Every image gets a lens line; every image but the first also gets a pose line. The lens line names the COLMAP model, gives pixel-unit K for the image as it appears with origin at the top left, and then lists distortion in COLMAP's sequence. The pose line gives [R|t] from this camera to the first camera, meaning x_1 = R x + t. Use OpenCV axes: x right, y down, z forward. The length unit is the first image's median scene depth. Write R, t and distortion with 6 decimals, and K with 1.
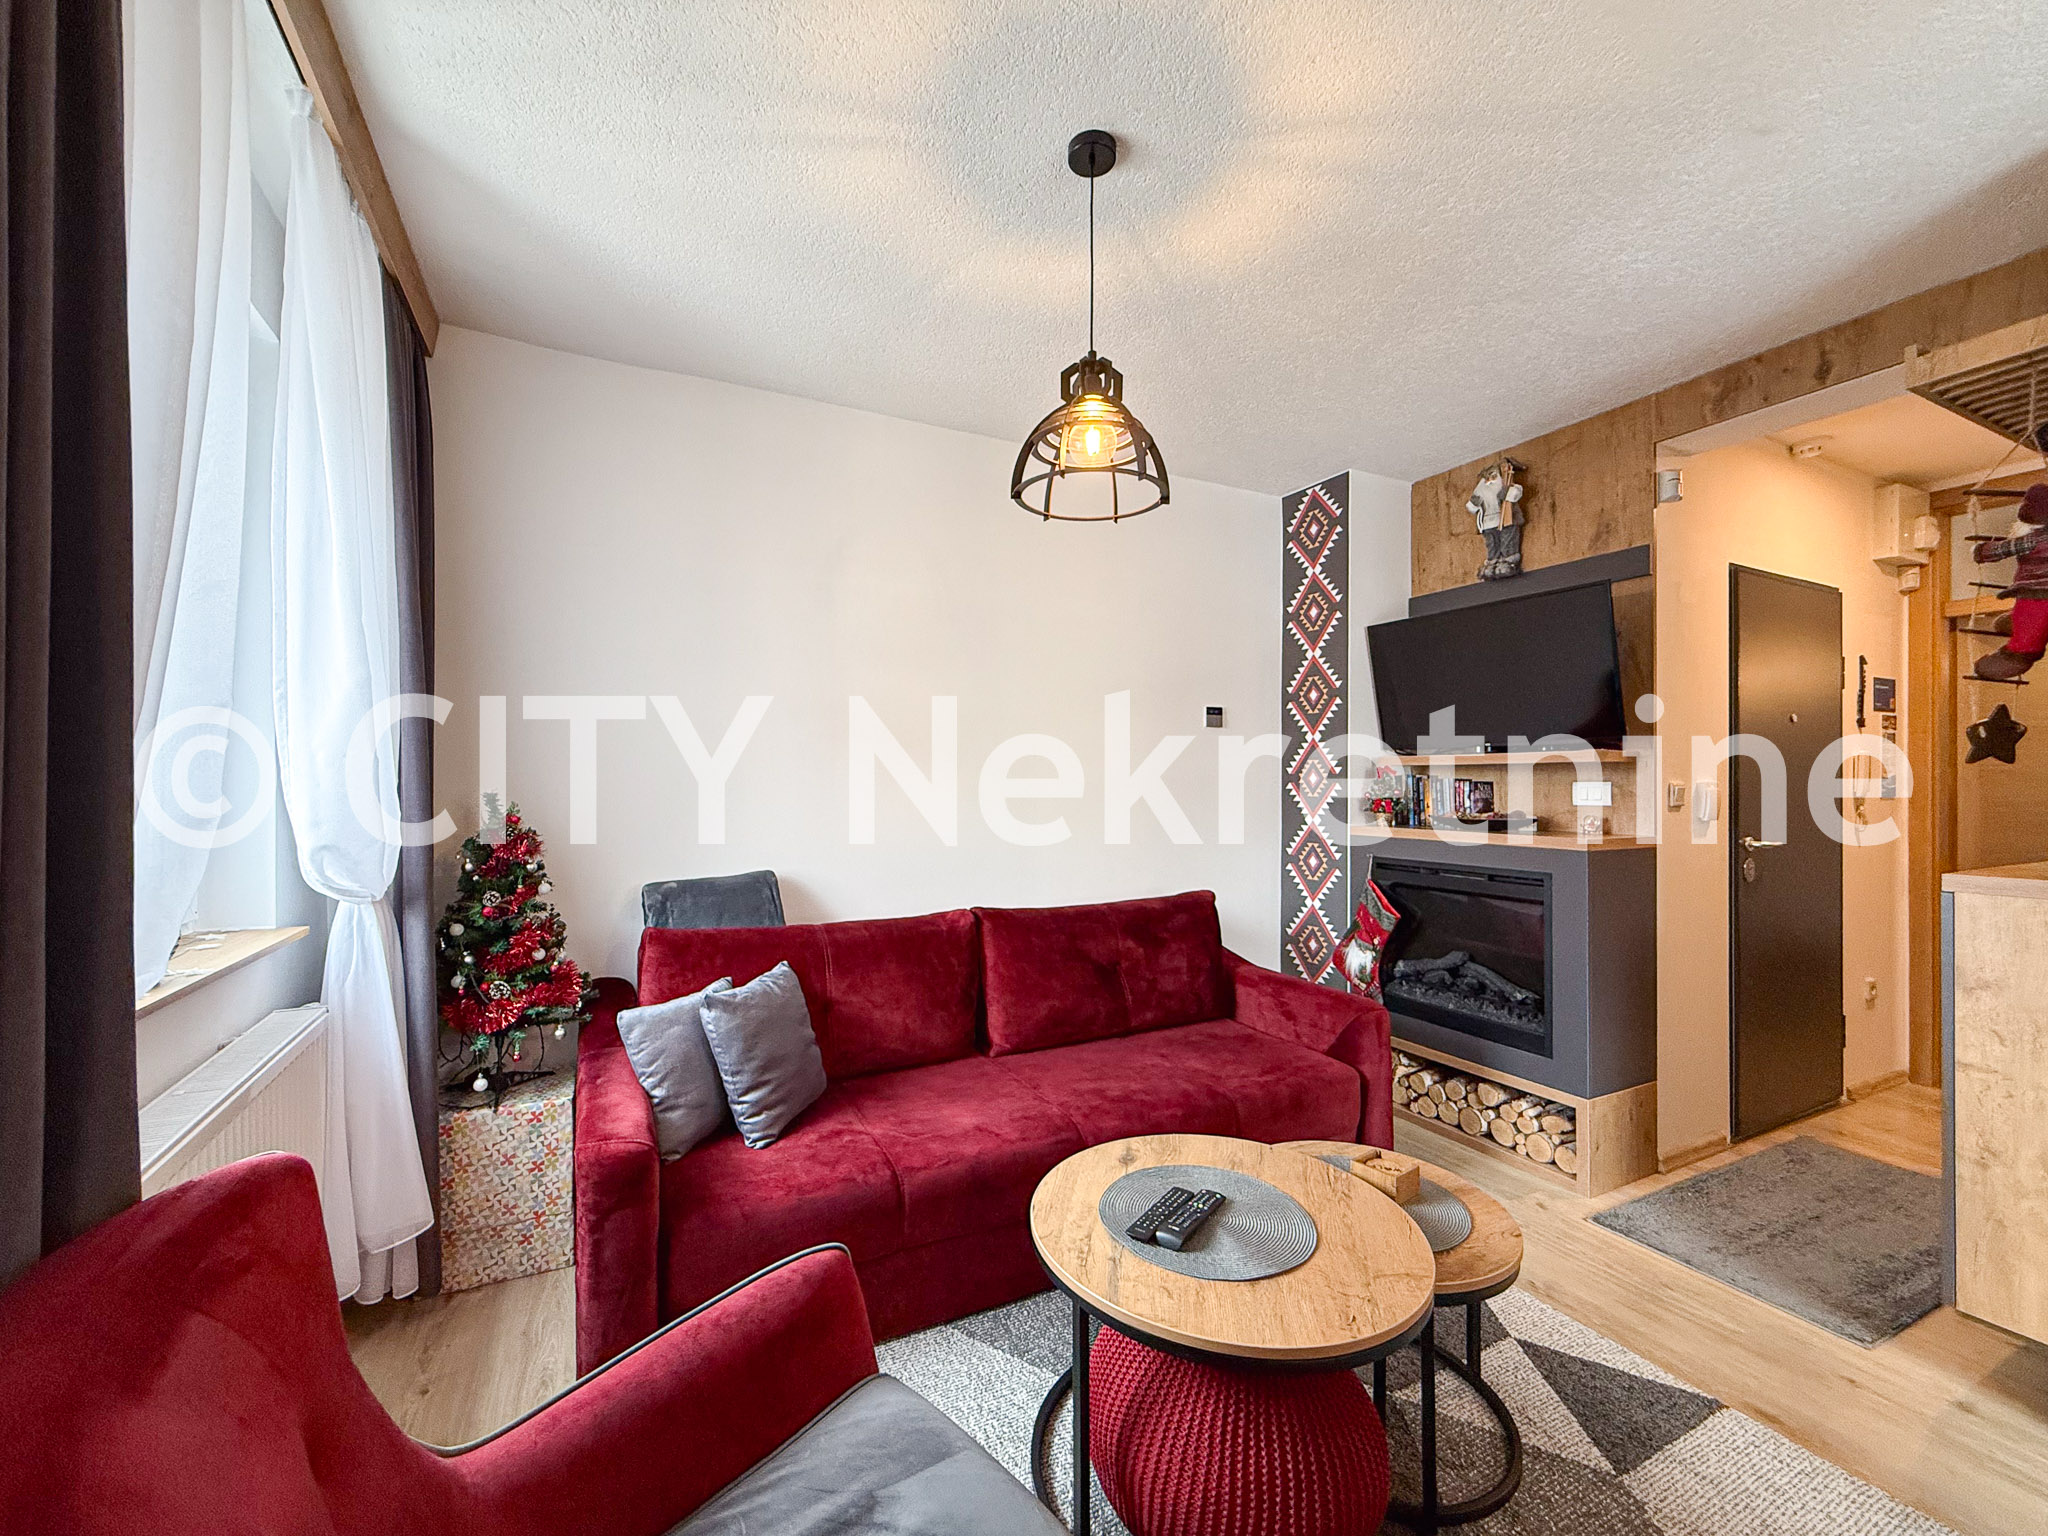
lens RADIAL K [[815.8, 0, 1011.3], [0, 815.8, 774.8], [0, 0, 1]] dist [0.001434, -0.000091]
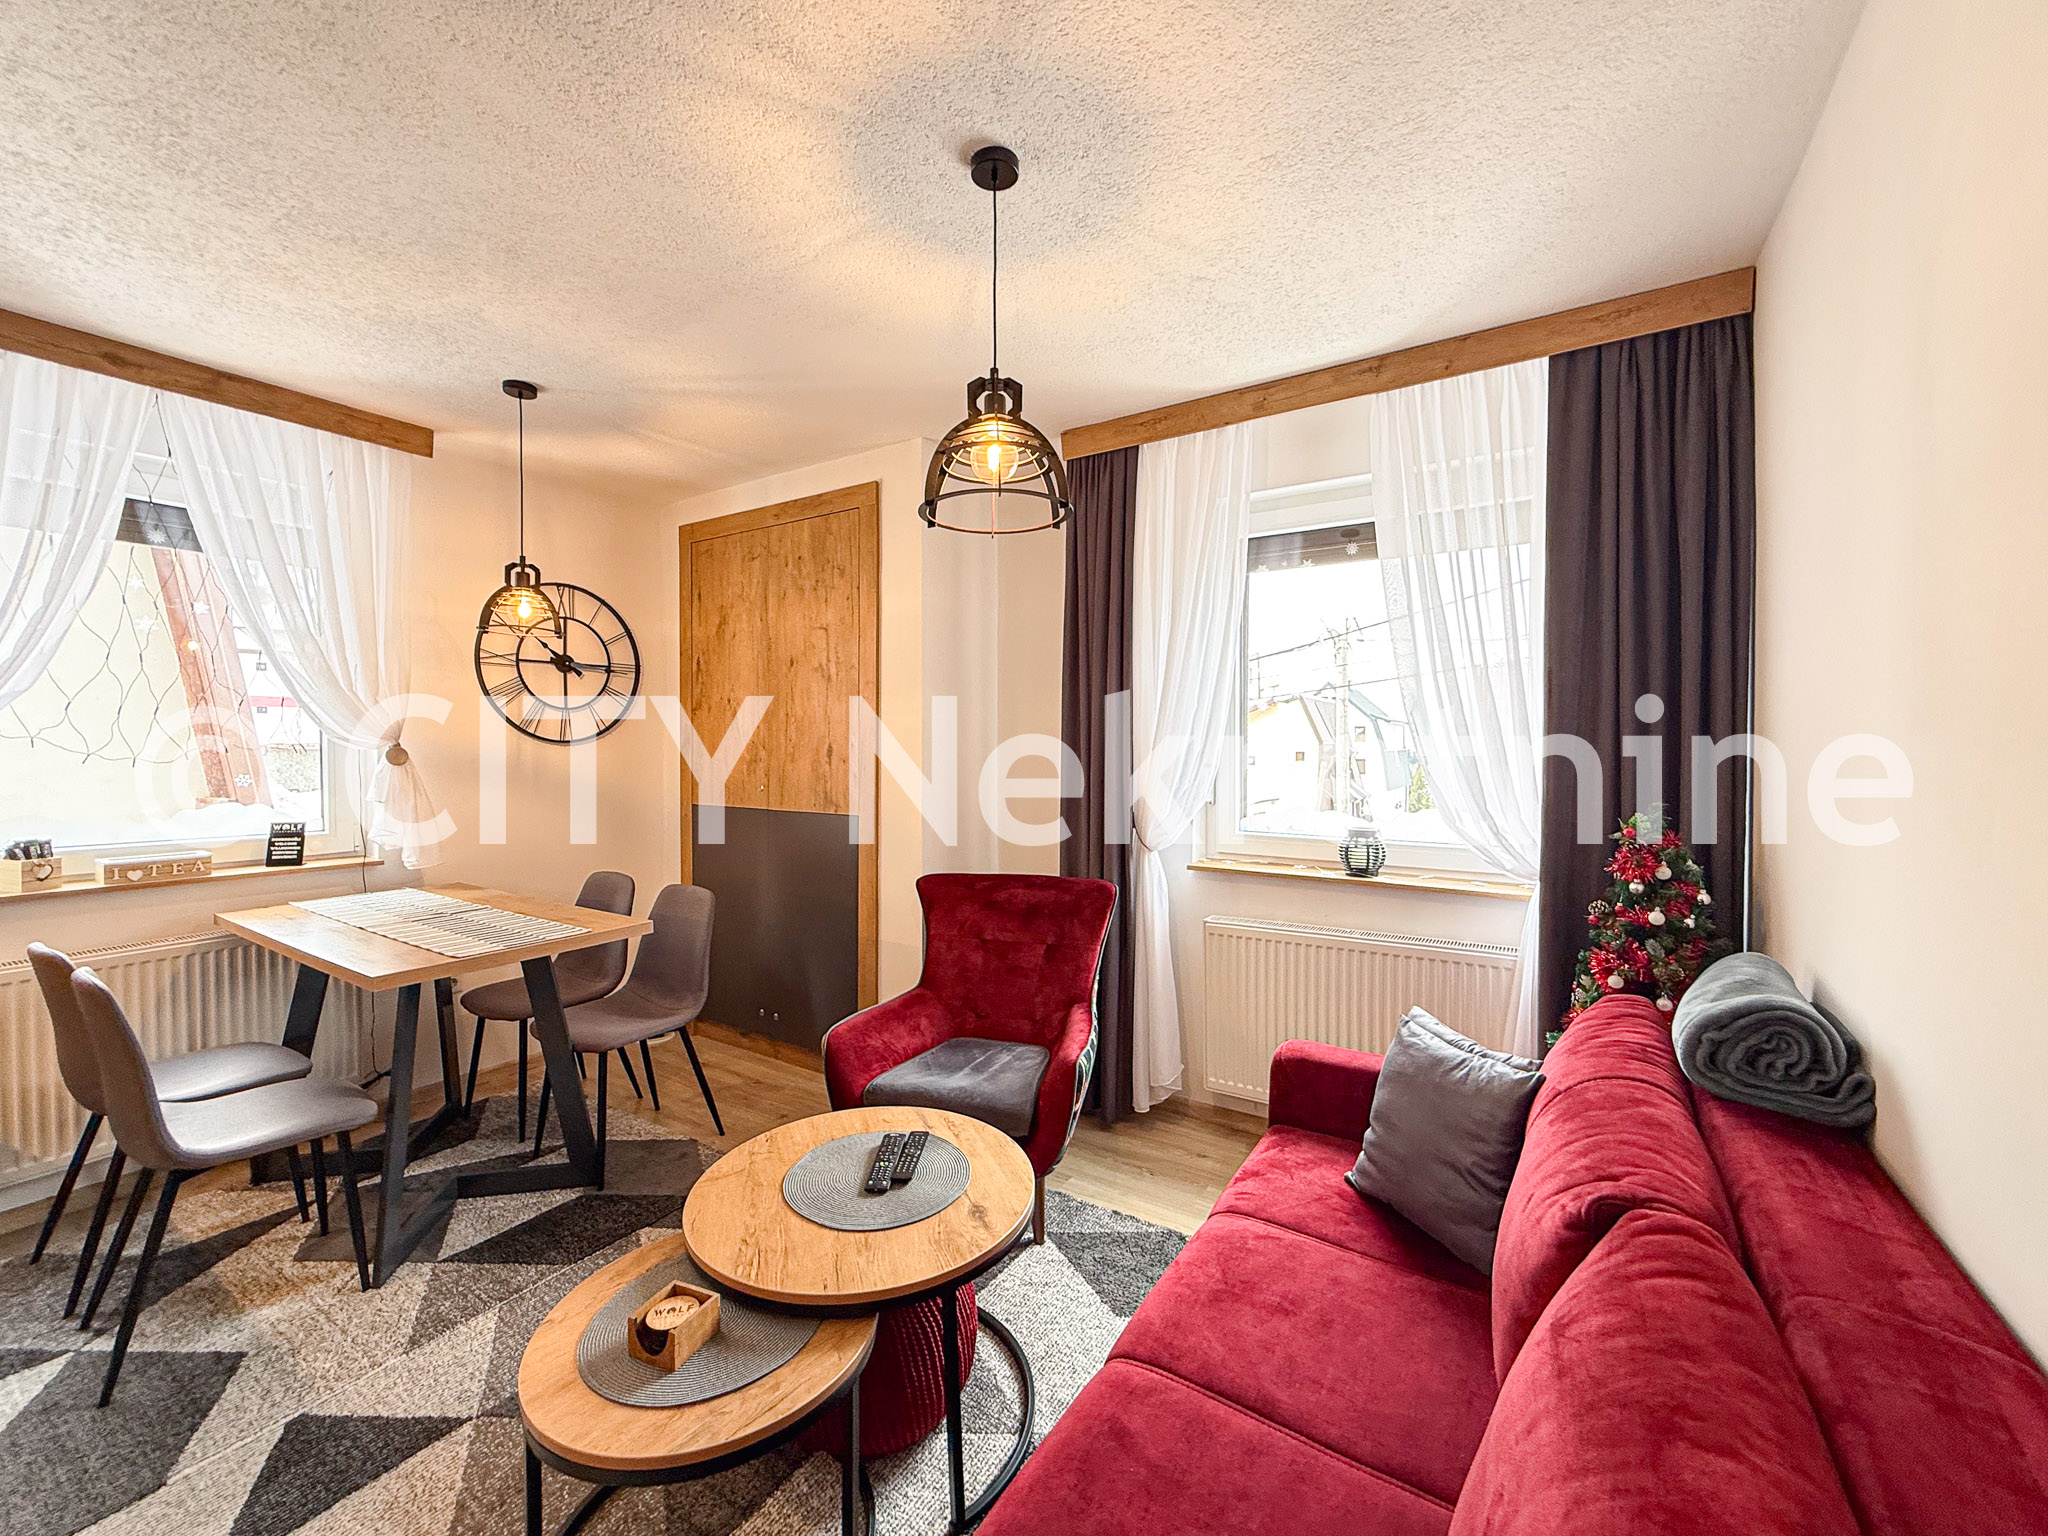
lens RADIAL K [[821.9, 0, 1022.0], [0, 821.9, 759.4], [0, 0, 1]] dist [0.001262, 0.000152]
pose [[-0.862206, 0.005022, -0.506533, 0.354899], [-0.003127, 0.999879, 0.015234, -0.033405], [0.506548, 0.014719, -0.862086, 1.152496]]
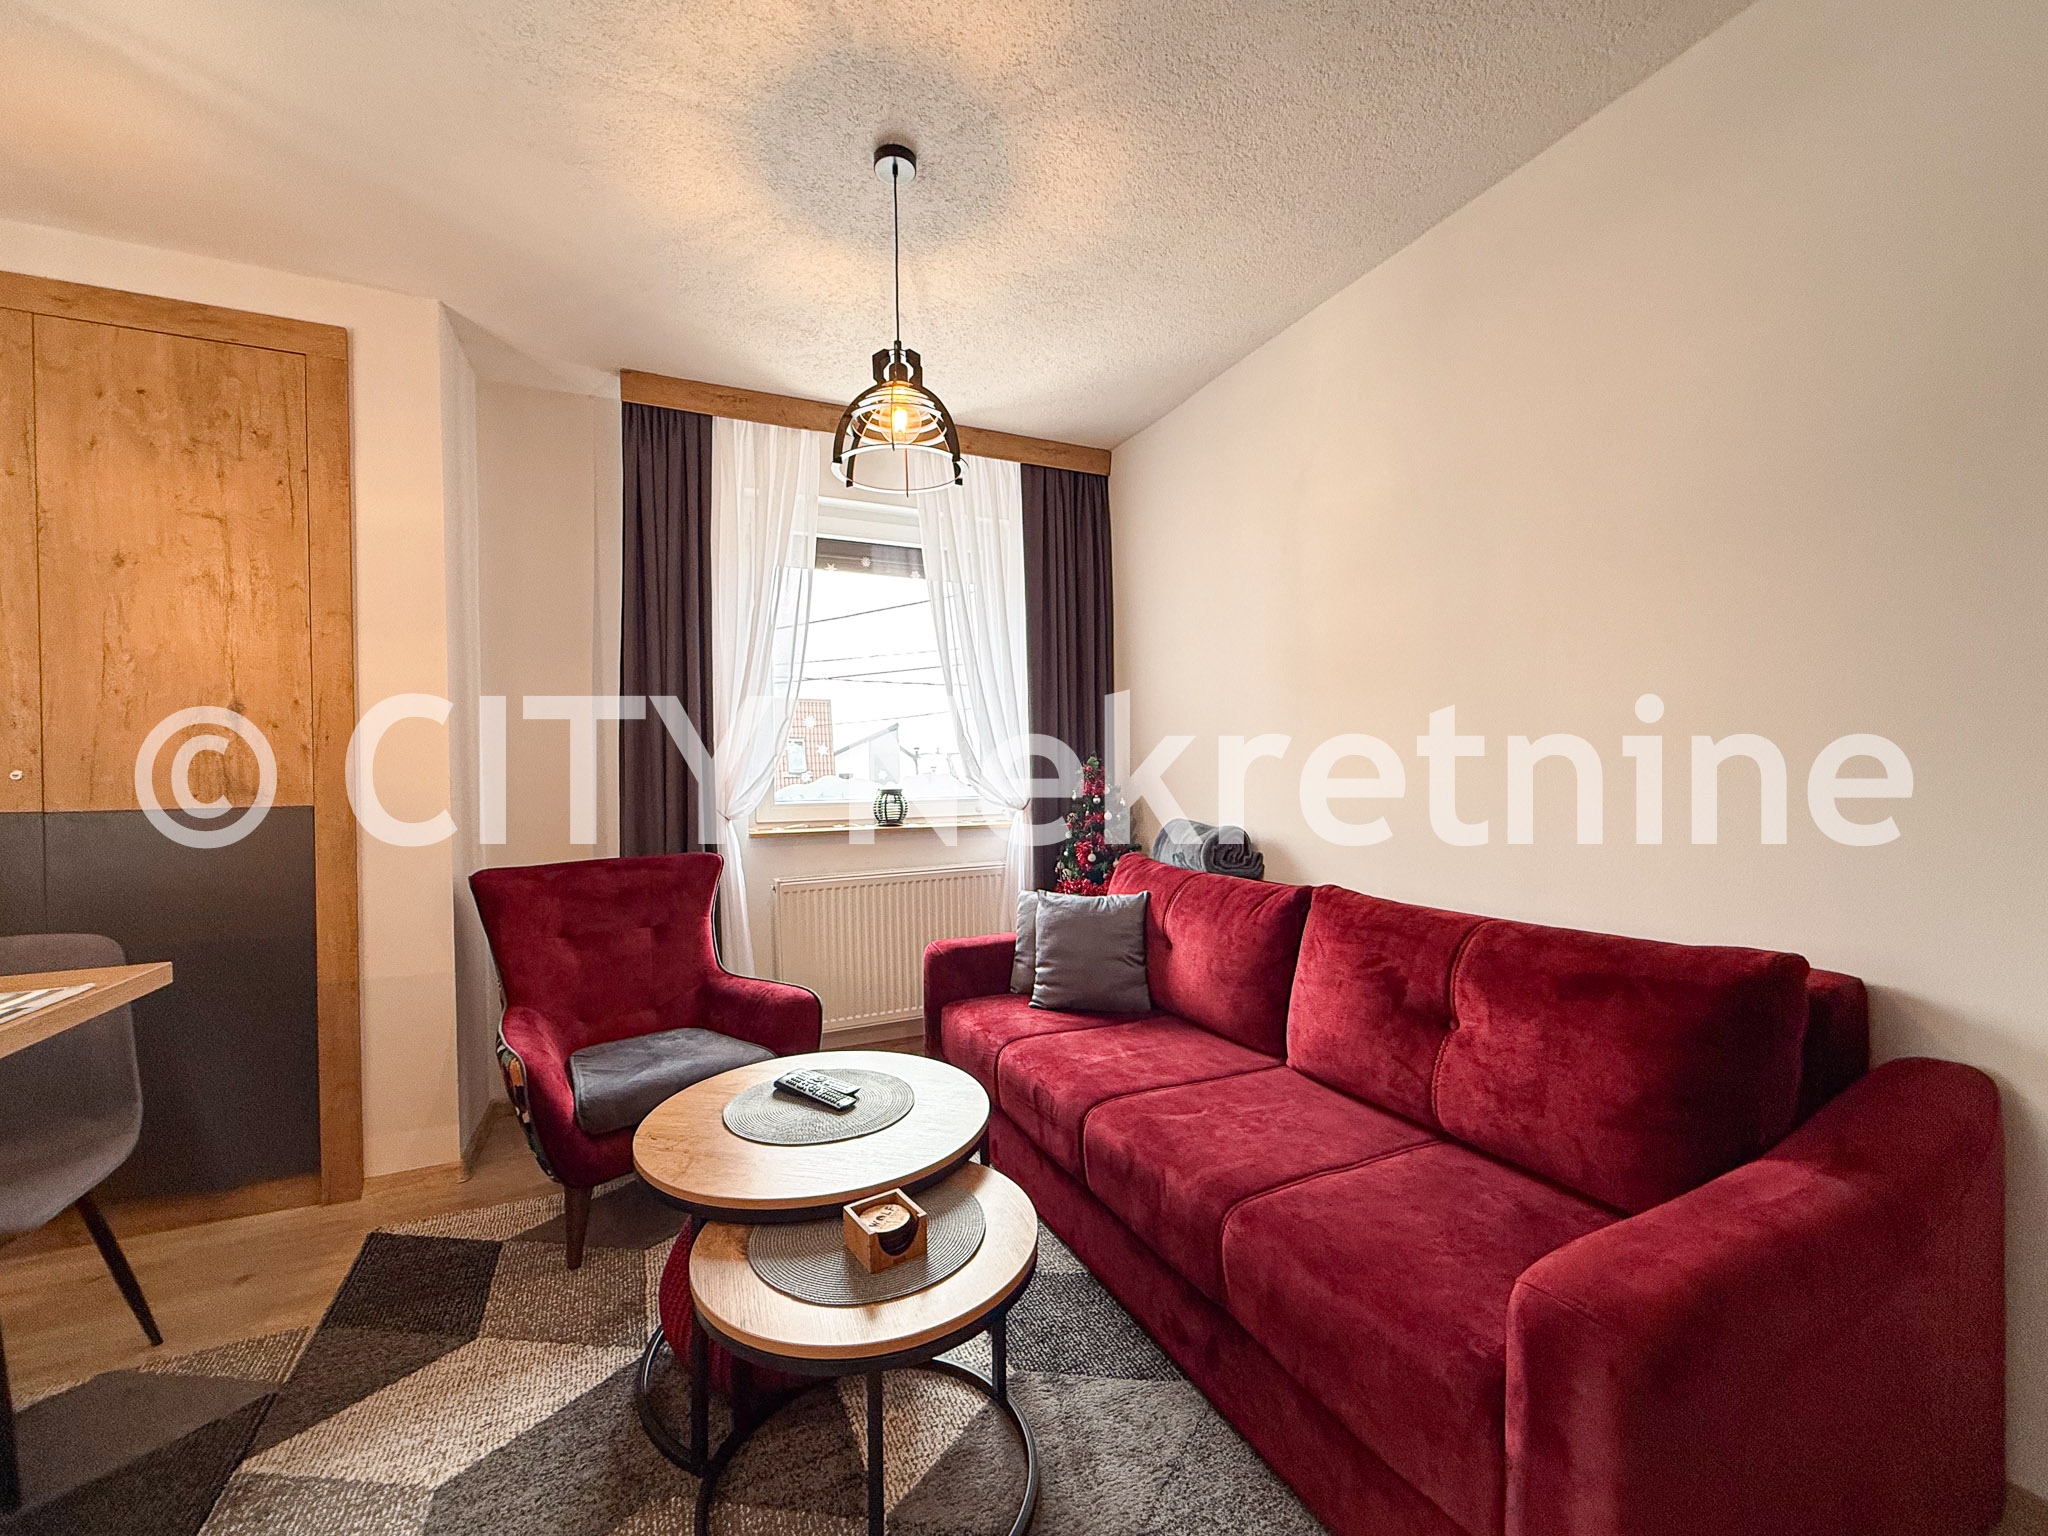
lens RADIAL K [[835.8, 0, 1025.5], [0, 835.8, 782.3], [0, 0, 1]] dist [-0.000337, 0.000257]
pose [[-0.029389, 0.008773, -0.999530, 0.762568], [0.019475, 0.999777, 0.008202, 0.051039], [0.999378, -0.019225, -0.029553, 0.732014]]
